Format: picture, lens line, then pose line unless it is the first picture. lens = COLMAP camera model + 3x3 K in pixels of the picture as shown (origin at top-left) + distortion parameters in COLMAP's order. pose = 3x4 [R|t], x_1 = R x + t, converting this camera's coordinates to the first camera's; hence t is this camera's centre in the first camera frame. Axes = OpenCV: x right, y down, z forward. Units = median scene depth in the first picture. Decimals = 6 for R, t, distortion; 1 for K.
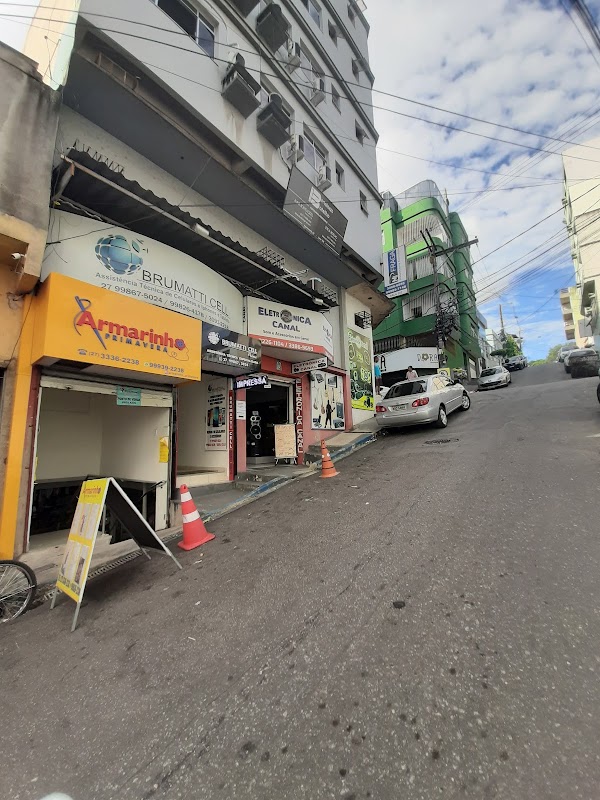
lens RADIAL K [[302.8, 0, 290.9], [0, 302.8, 398.2], [0, 0, 1]] dist [-0.000132, -0.000053]
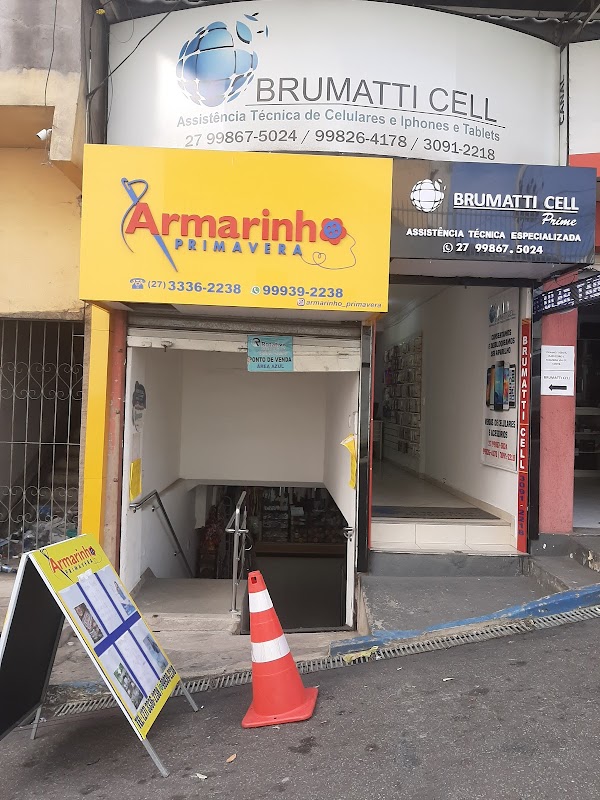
lens RADIAL K [[605.9, 0, 286.6], [0, 605.9, 394.9], [0, 0, 1]] dist [0.050543, -0.119022]
pose [[0.684503, 0.029761, -0.728403, 0.217444], [0.062273, 0.993127, 0.099097, -0.036163], [0.726346, -0.113192, 0.677945, 0.340302]]
